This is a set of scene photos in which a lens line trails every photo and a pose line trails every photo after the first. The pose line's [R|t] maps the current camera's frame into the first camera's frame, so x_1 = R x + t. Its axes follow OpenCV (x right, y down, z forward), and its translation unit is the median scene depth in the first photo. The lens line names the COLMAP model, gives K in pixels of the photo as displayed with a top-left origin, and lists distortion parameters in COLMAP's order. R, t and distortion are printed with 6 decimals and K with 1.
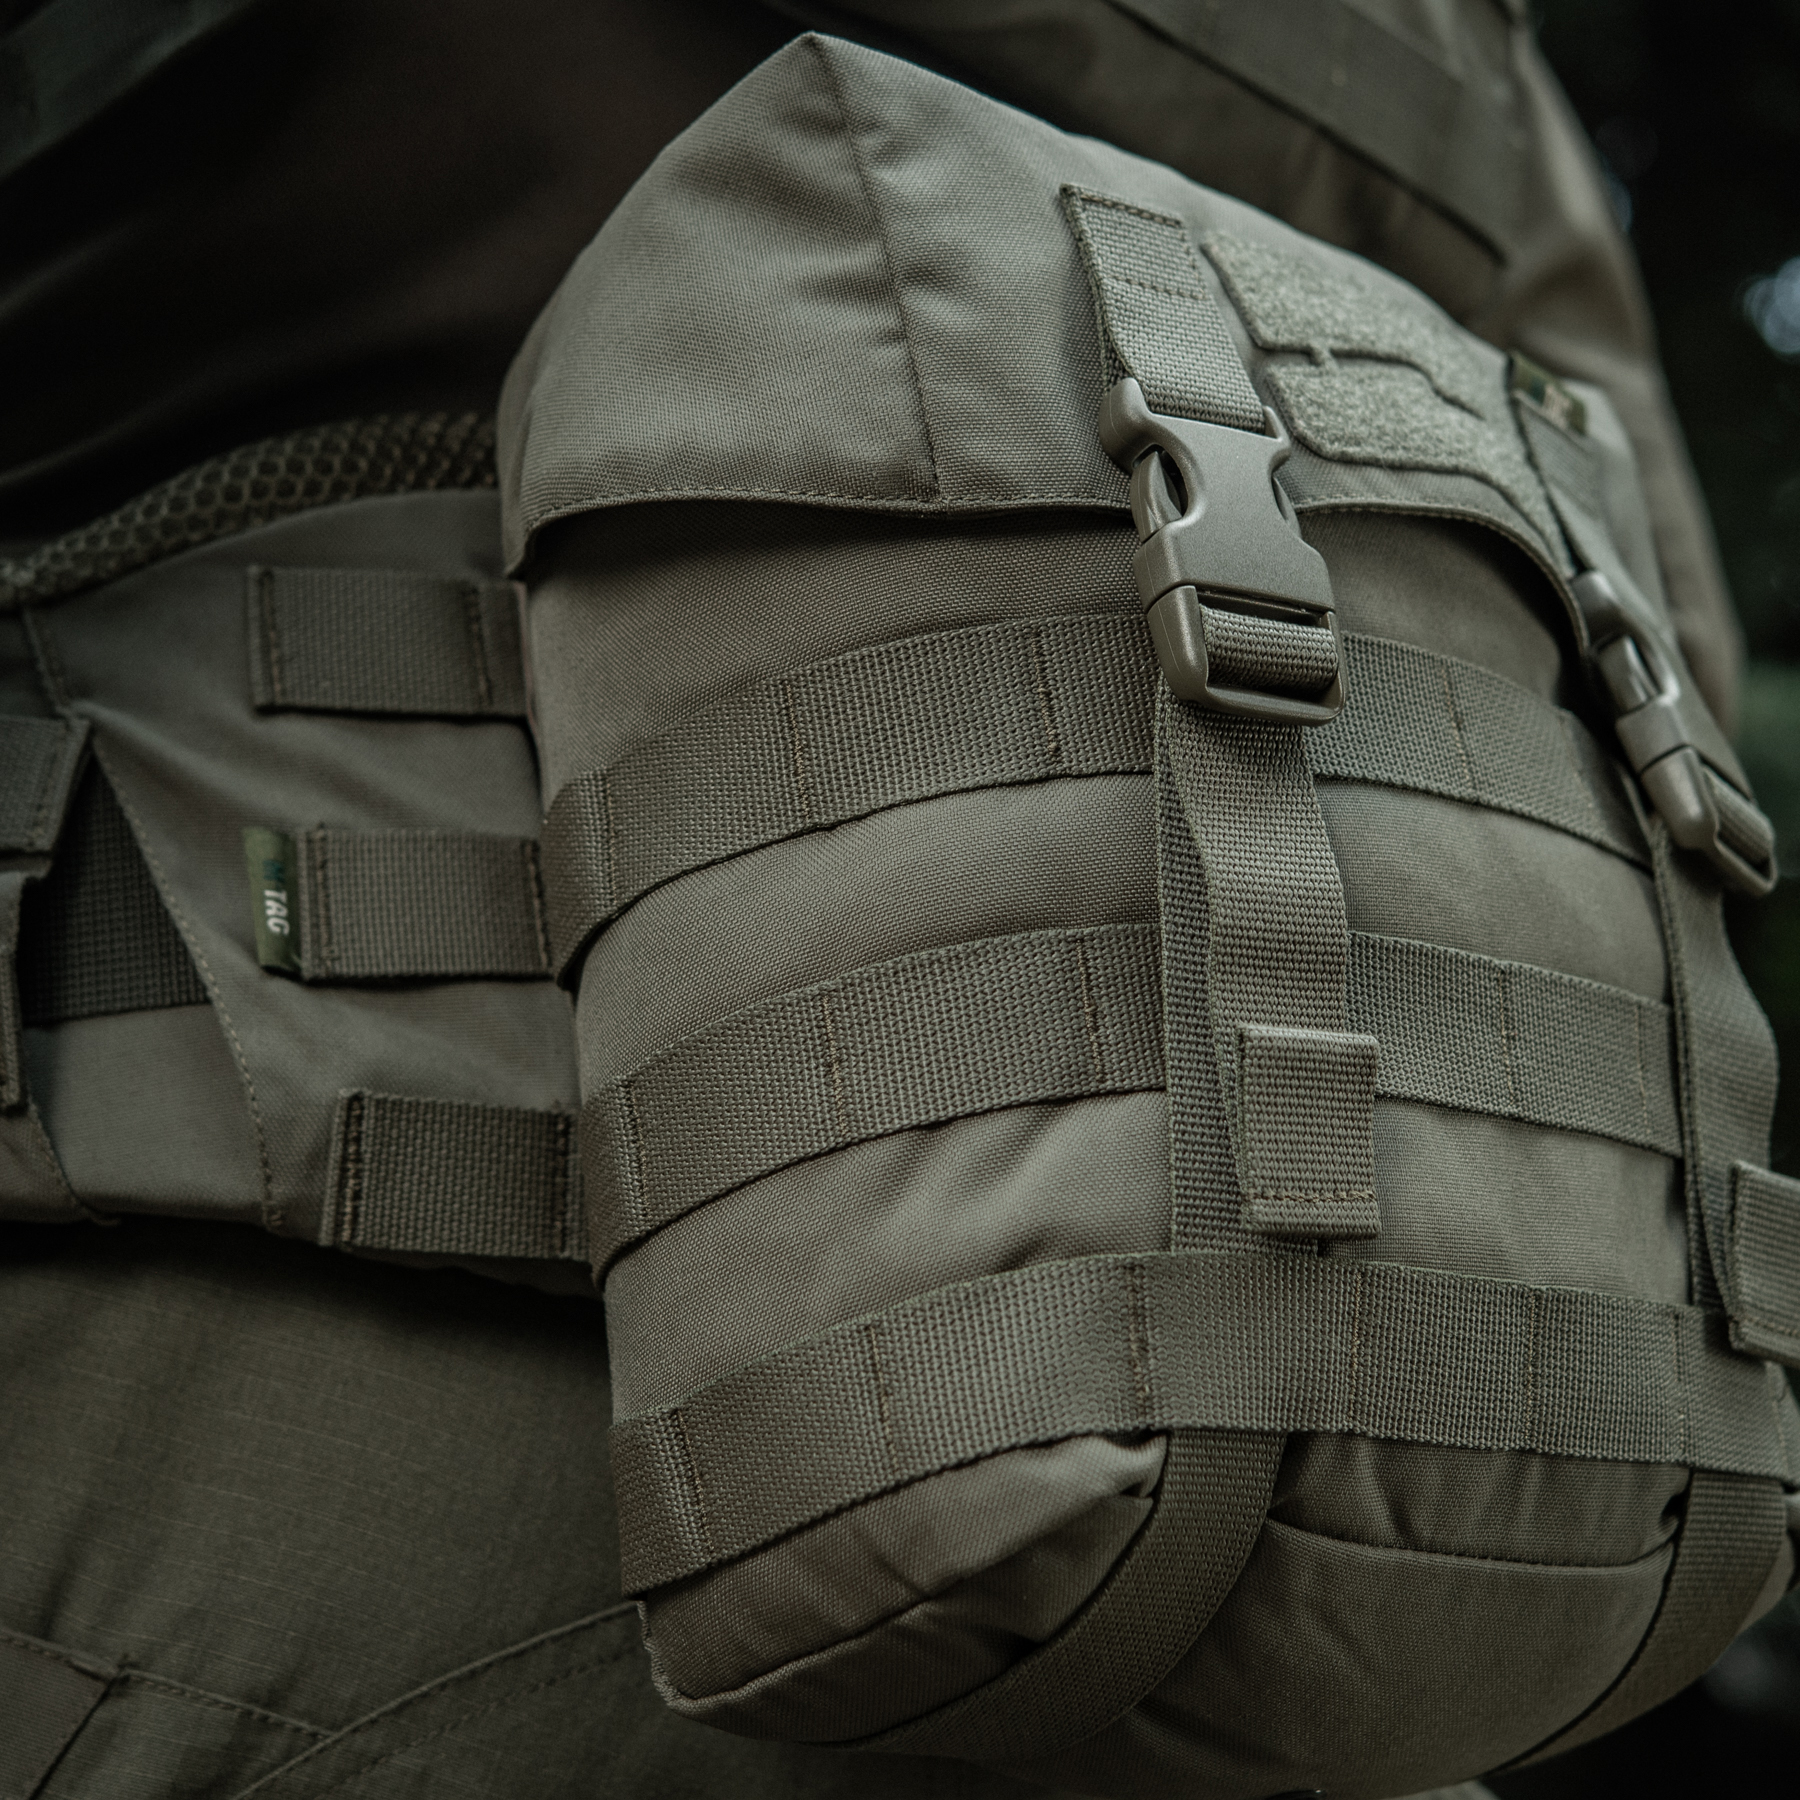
lens RADIAL K [[5248.7, 0, 899.7], [0, 5248.7, 807.9], [0, 0, 1]] dist [0.036292, 0.077932]
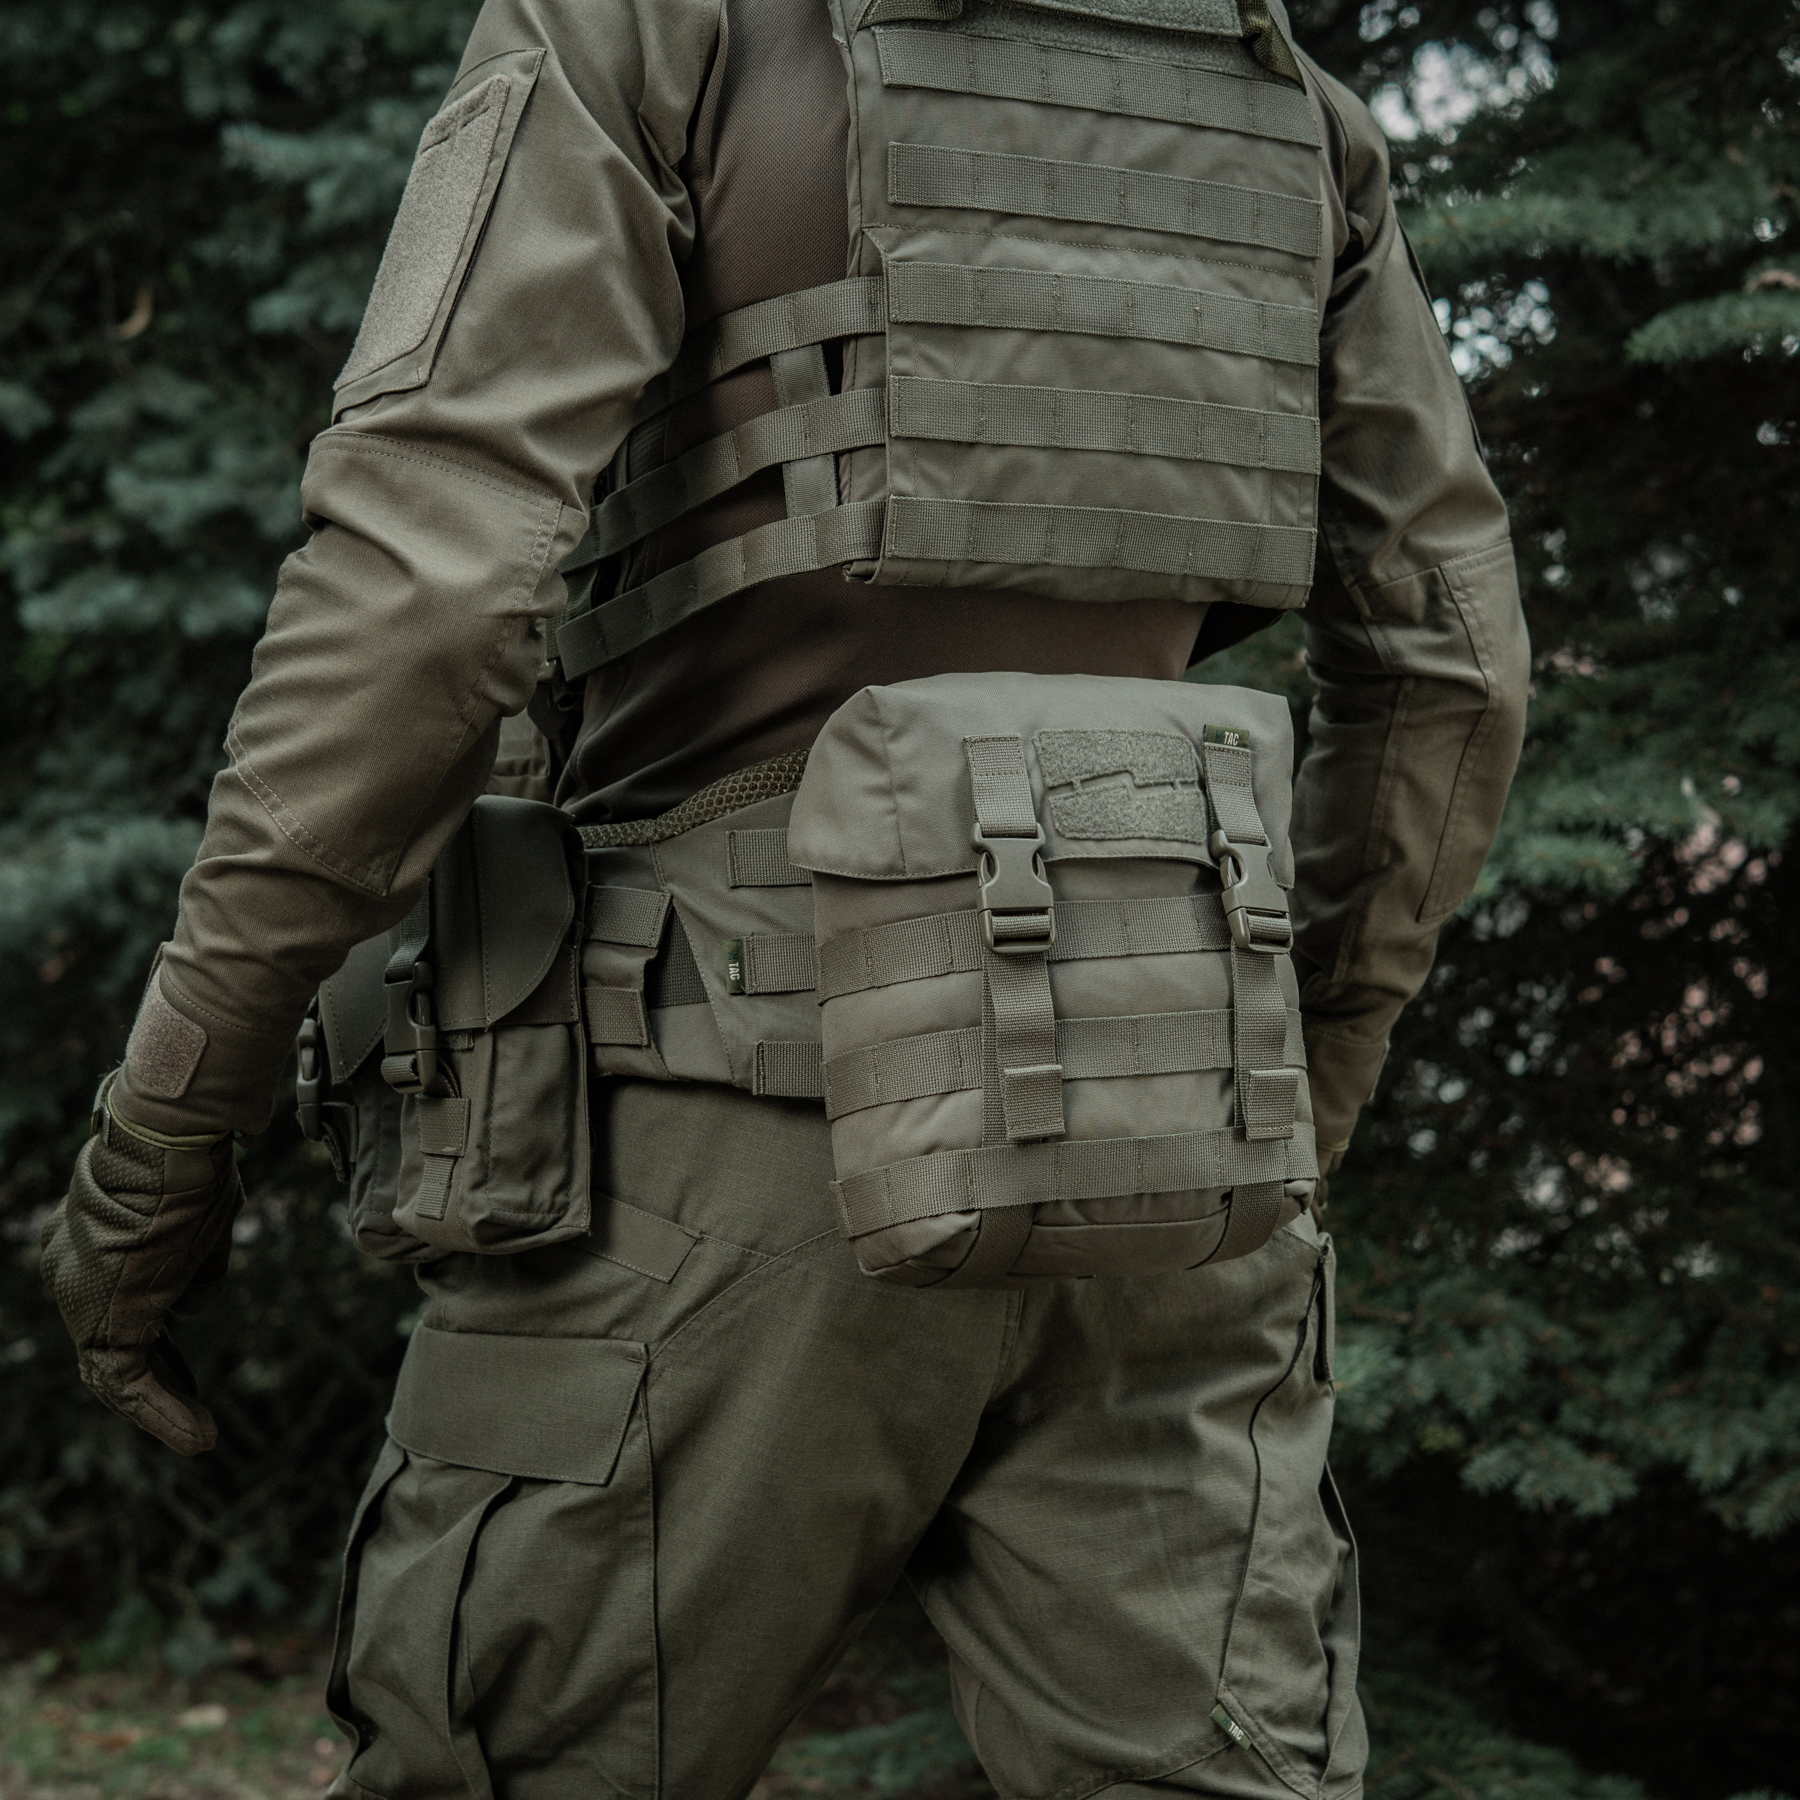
lens RADIAL K [[4917.2, 0, 900.0], [0, 4917.2, 900.0], [0, 0, 1]] dist [0.005331, 0.017125]
pose [[0.947048, 0.005869, -0.321039, 0.800730], [0.085990, 0.958676, 0.271192, -0.716630], [0.309364, -0.284438, 0.907408, -1.313422]]
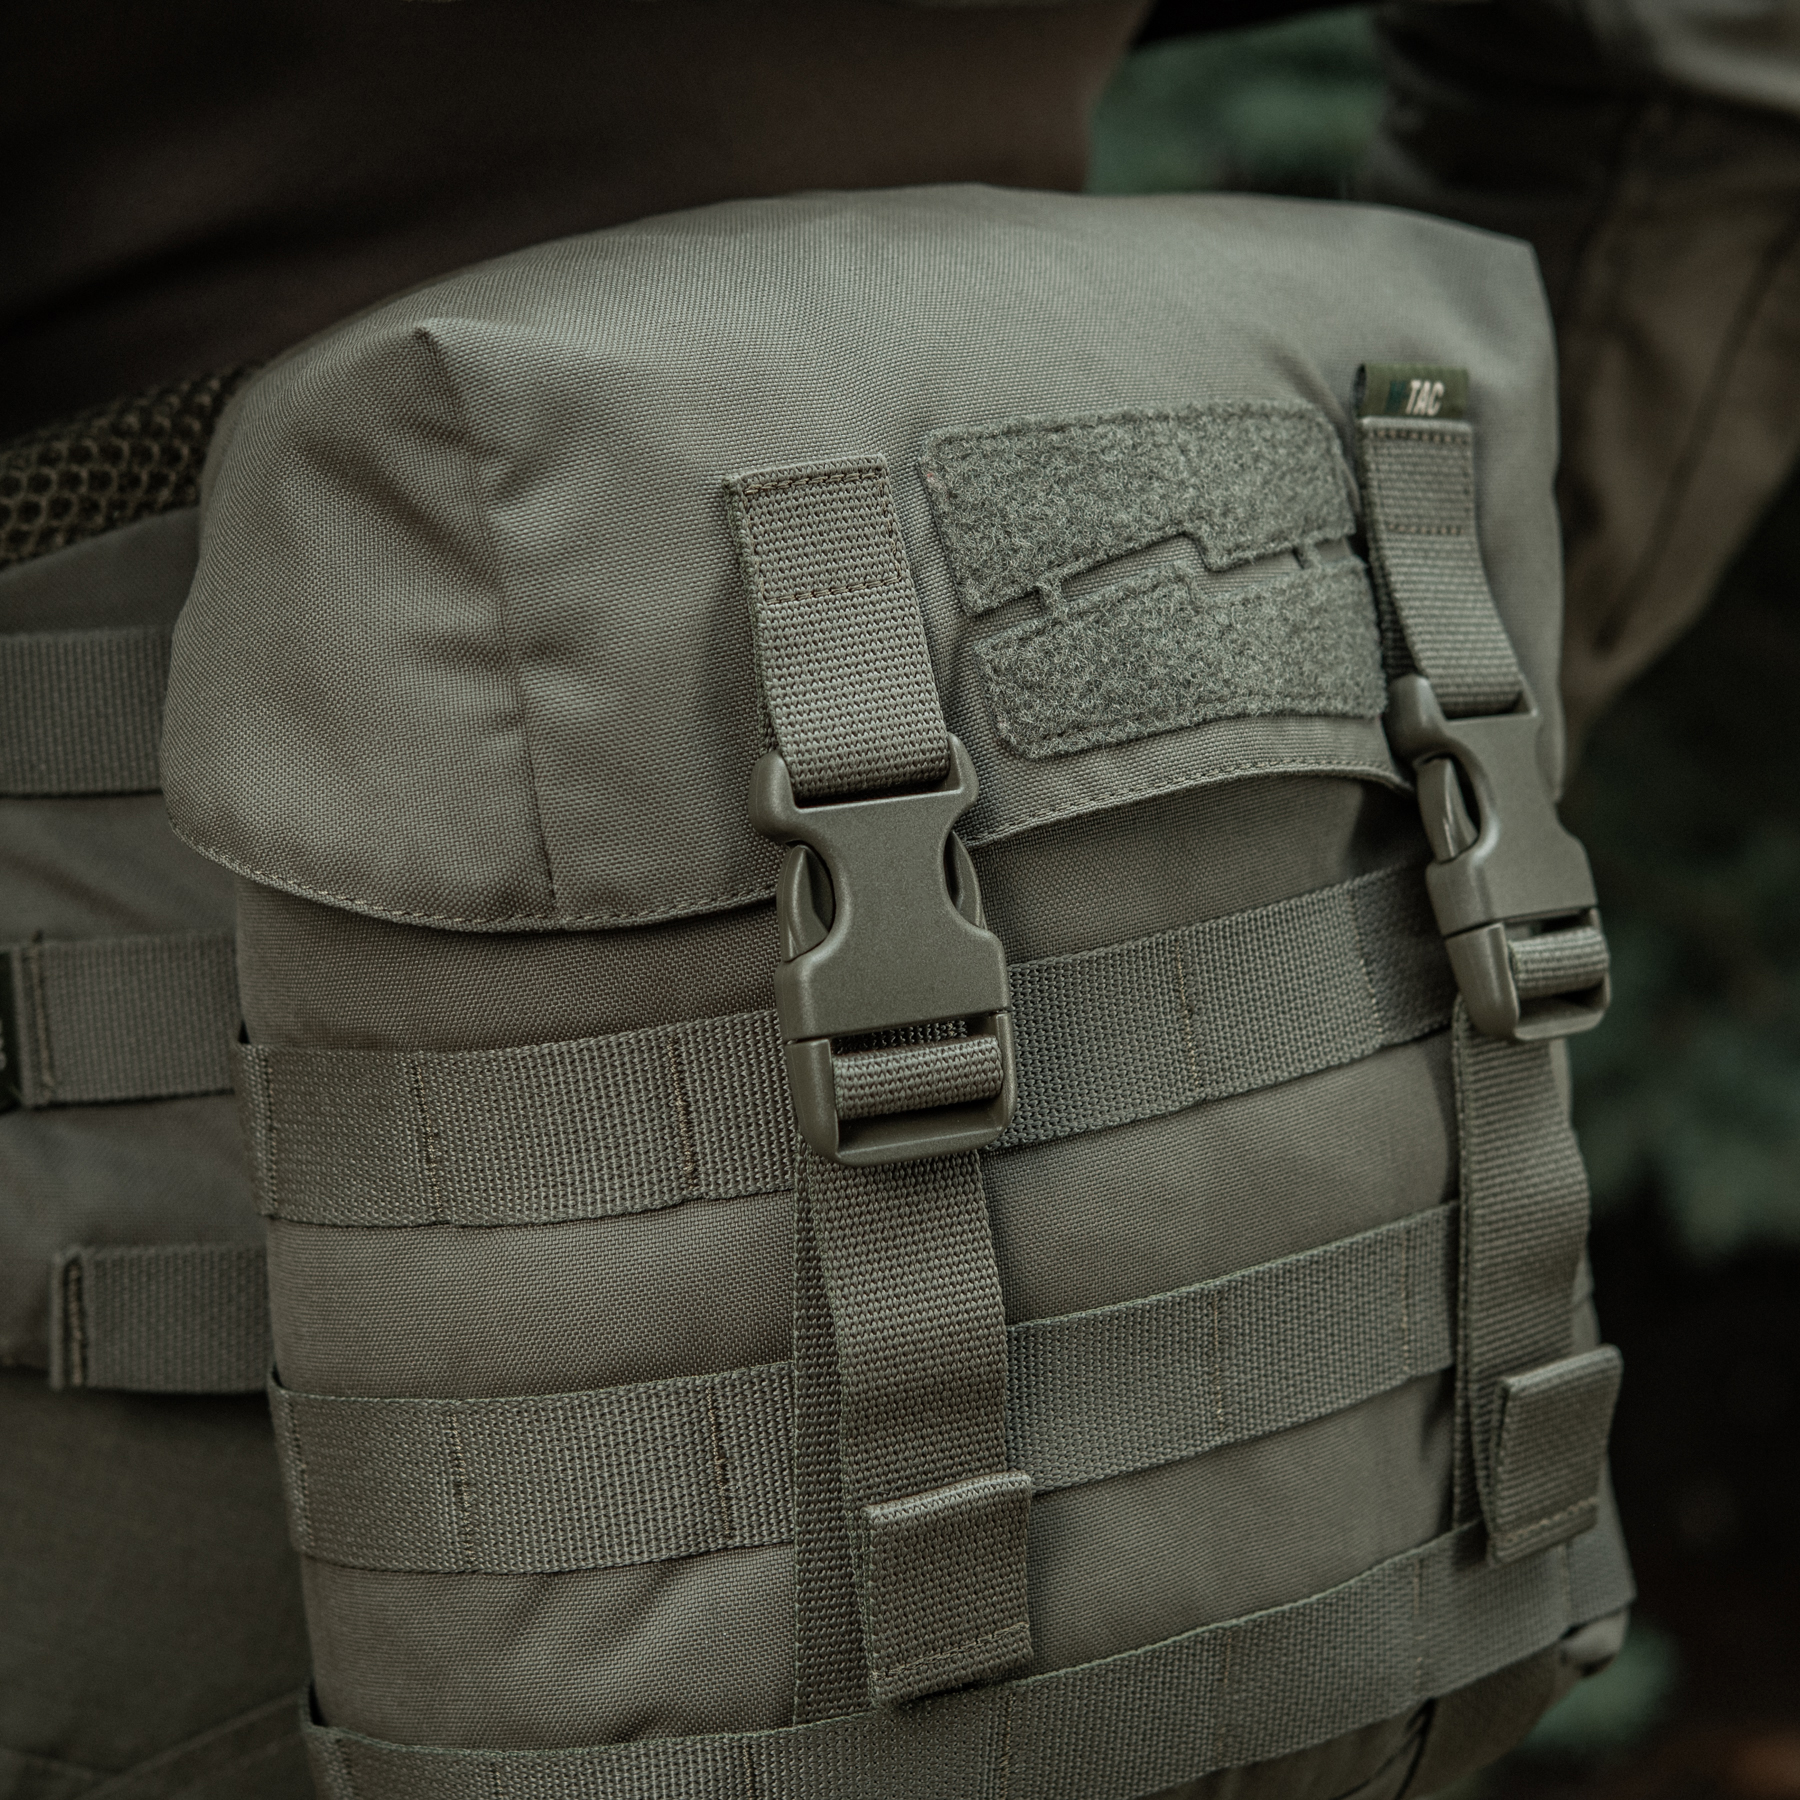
lens RADIAL K [[5248.7, 0, 899.7], [0, 5248.7, 807.9], [0, 0, 1]] dist [0.036292, 0.077932]
pose [[0.988368, 0.042973, -0.145885, 0.186226], [0.029675, 0.886314, 0.462132, -0.464813], [0.149159, -0.461086, 0.874729, 0.211465]]
